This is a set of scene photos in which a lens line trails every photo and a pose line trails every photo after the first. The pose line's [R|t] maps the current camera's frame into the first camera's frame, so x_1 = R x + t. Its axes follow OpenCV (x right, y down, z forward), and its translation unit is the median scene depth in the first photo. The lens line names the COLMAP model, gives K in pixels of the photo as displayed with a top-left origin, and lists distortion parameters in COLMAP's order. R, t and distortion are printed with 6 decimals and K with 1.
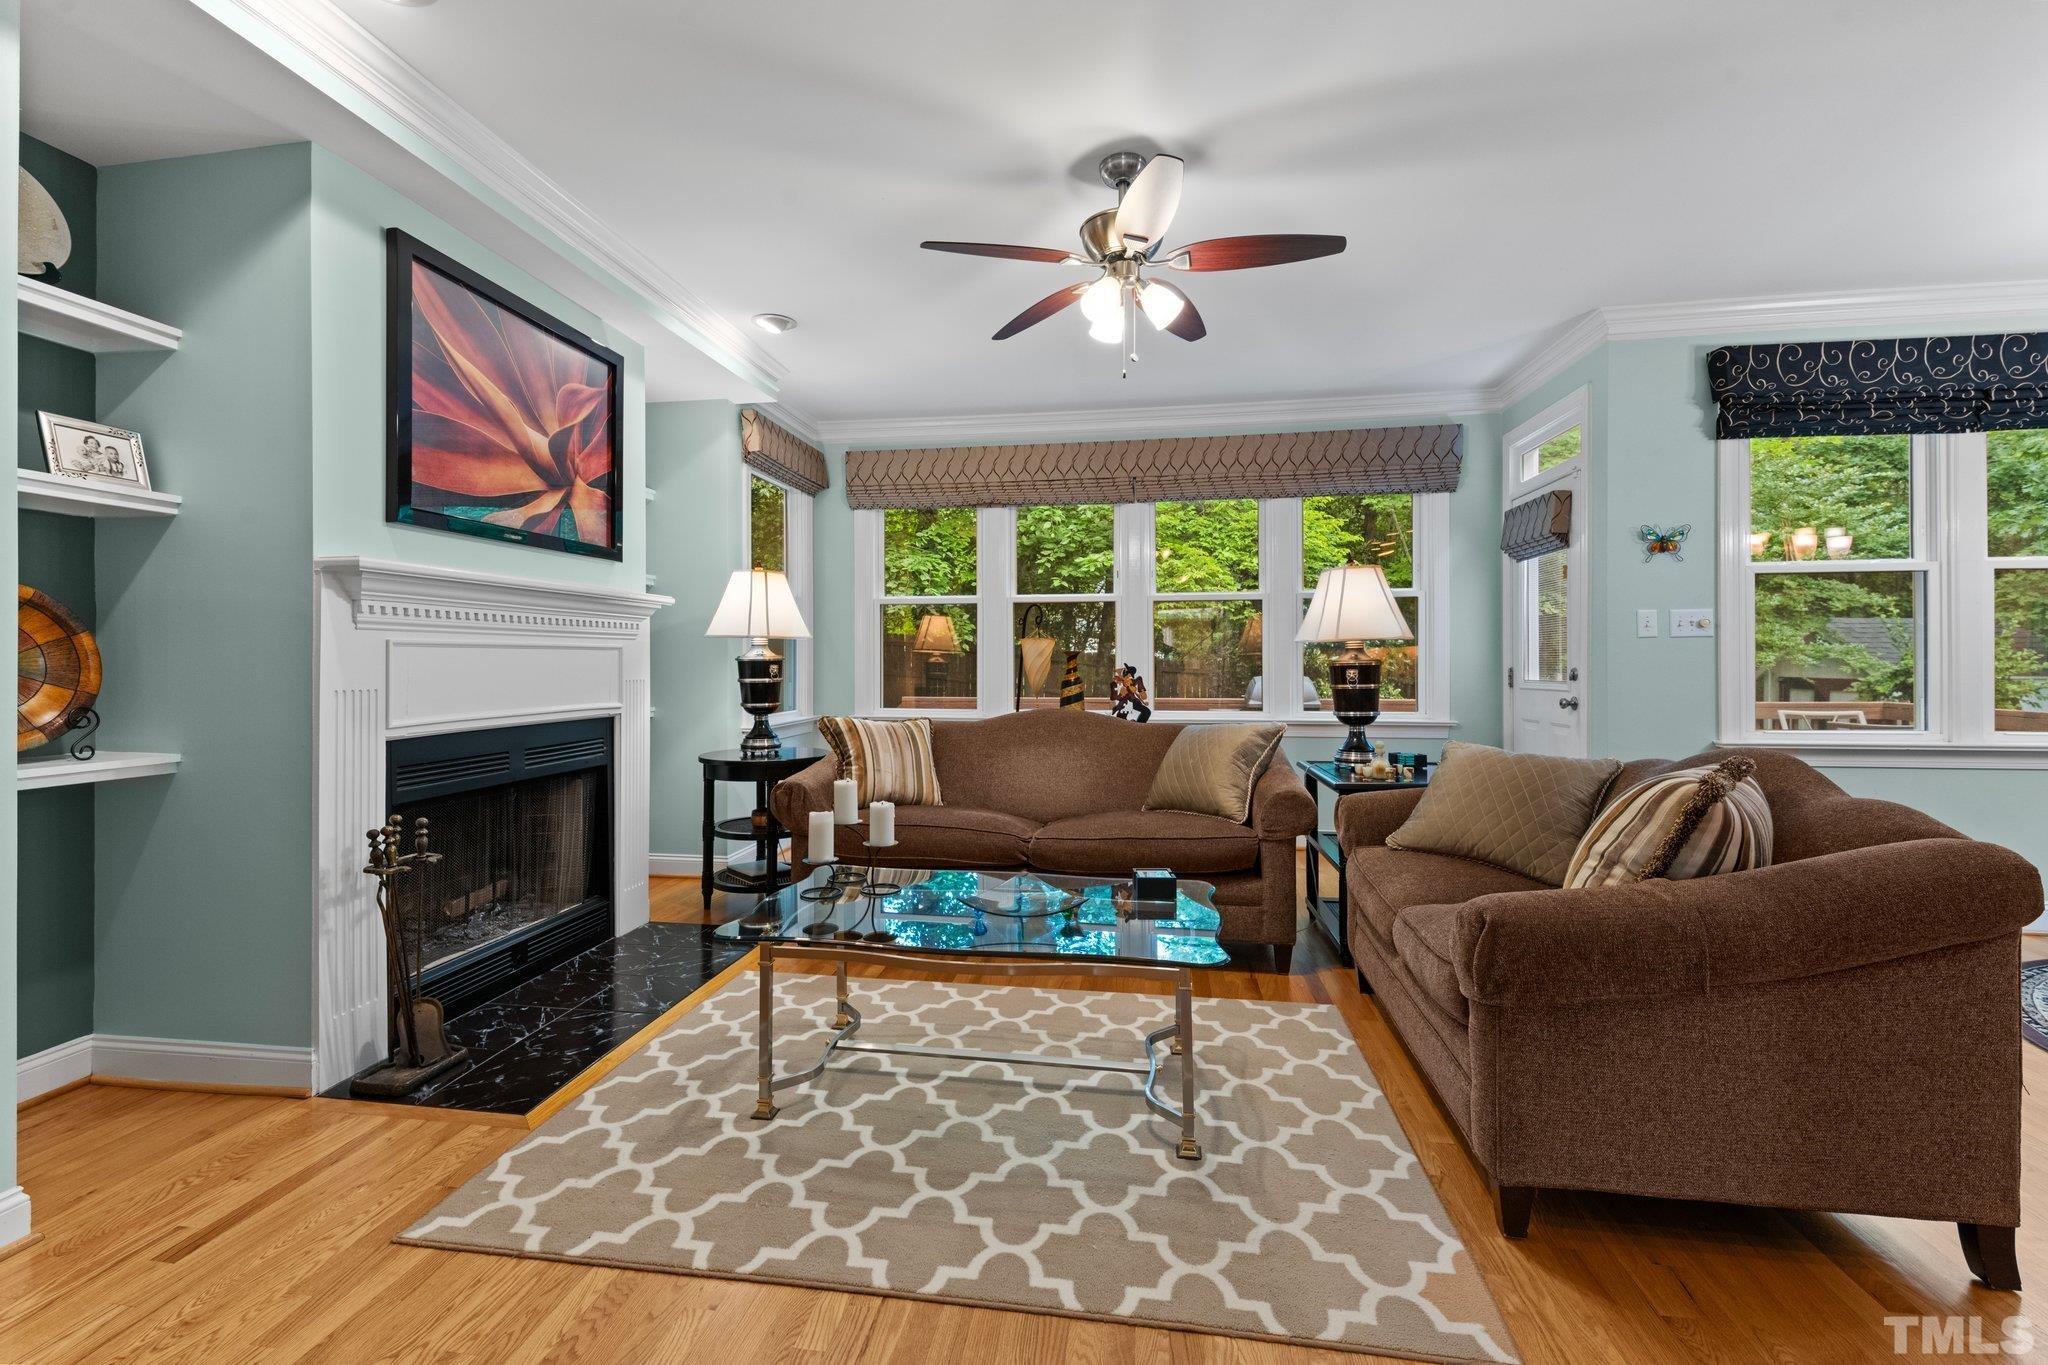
lens RADIAL K [[883.1, 0, 1013.4], [0, 883.1, 664.0], [0, 0, 1]] dist [0.031324, -0.013595]
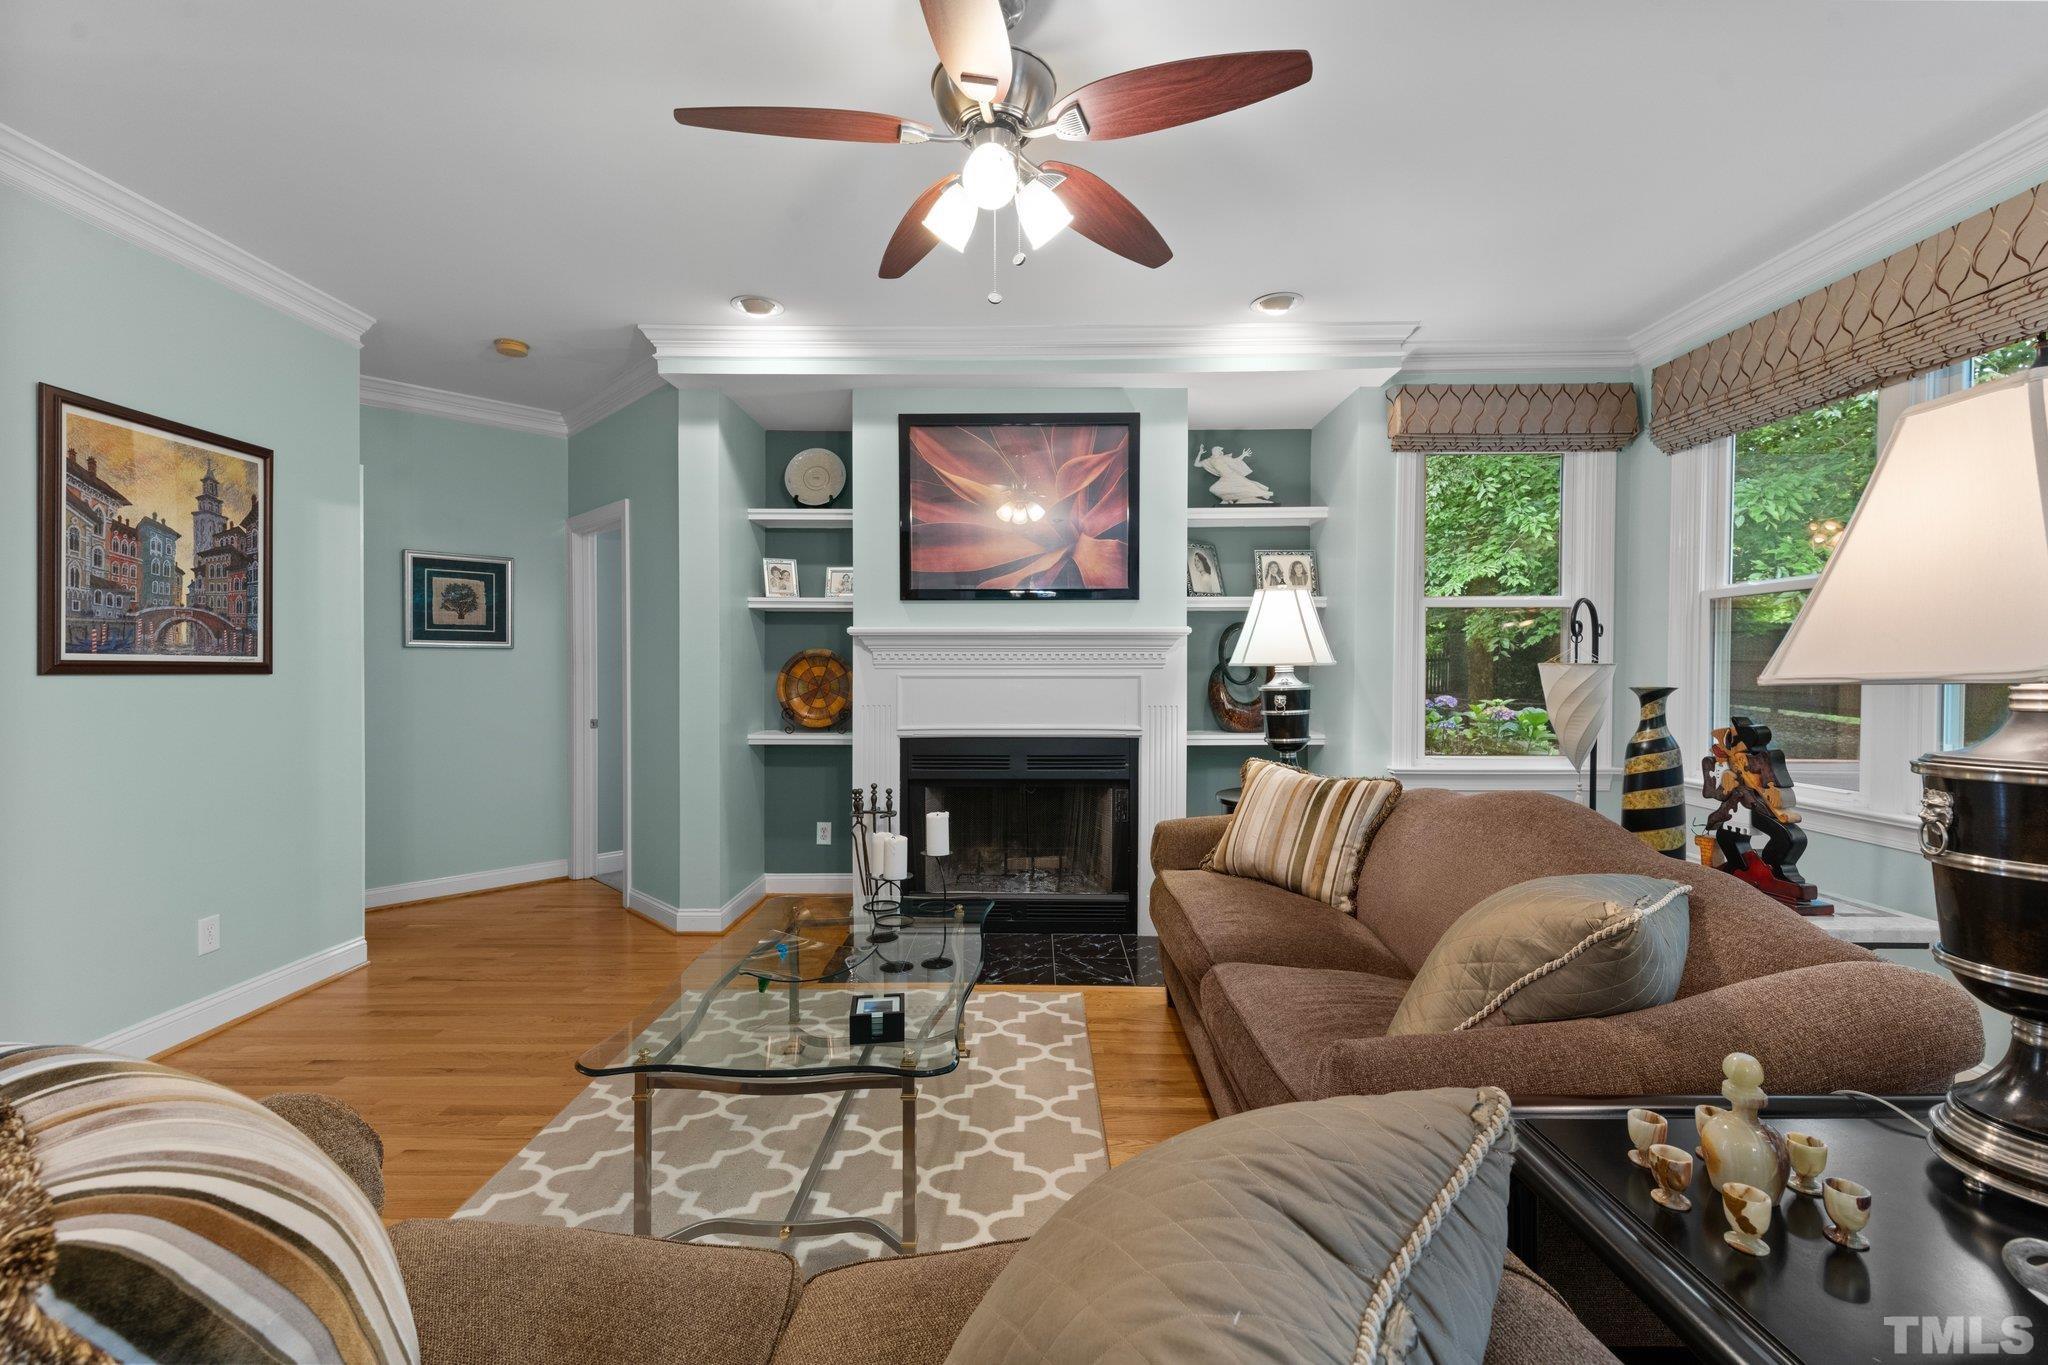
lens RADIAL K [[865.3, 0, 1021.4], [0, 865.3, 681.9], [0, 0, 1]] dist [0.030154, -0.015606]
pose [[0.145040, 0.018255, -0.989257, 0.610254], [-0.005210, 0.999830, 0.017686, -0.030105], [0.989412, 0.002588, 0.145110, 0.702130]]
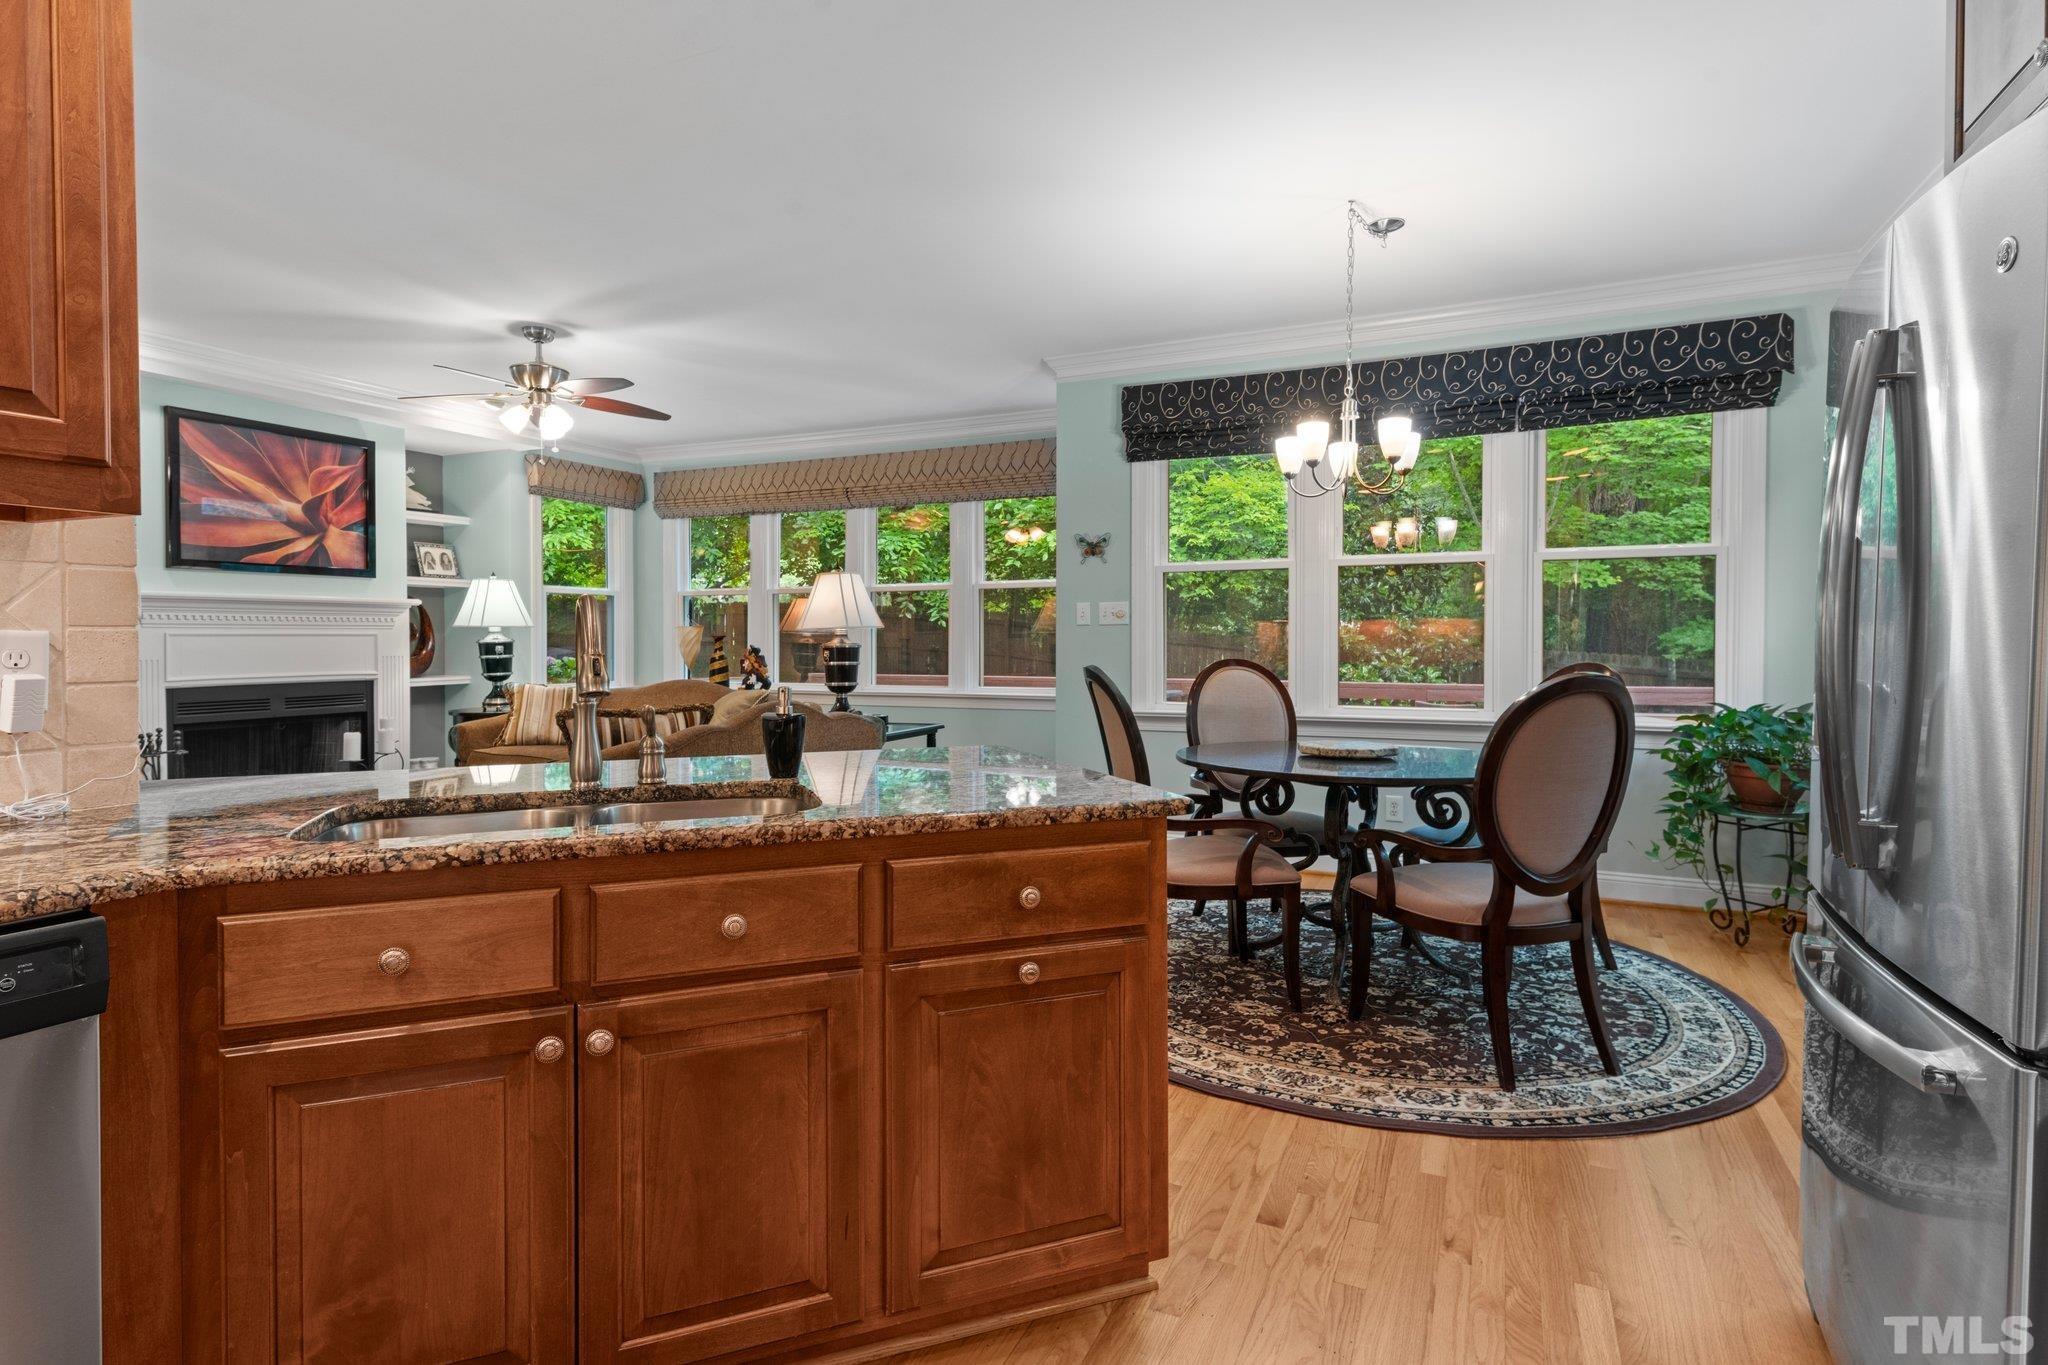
lens RADIAL K [[1044.9, 0, 1021.2], [0, 1044.9, 658.1], [0, 0, 1]] dist [0.027061, -0.000939]
pose [[0.964363, 0.005209, -0.264533, 1.093971], [-0.001042, 0.999873, 0.015890, -0.008082], [0.264582, -0.015048, 0.964246, -0.440018]]
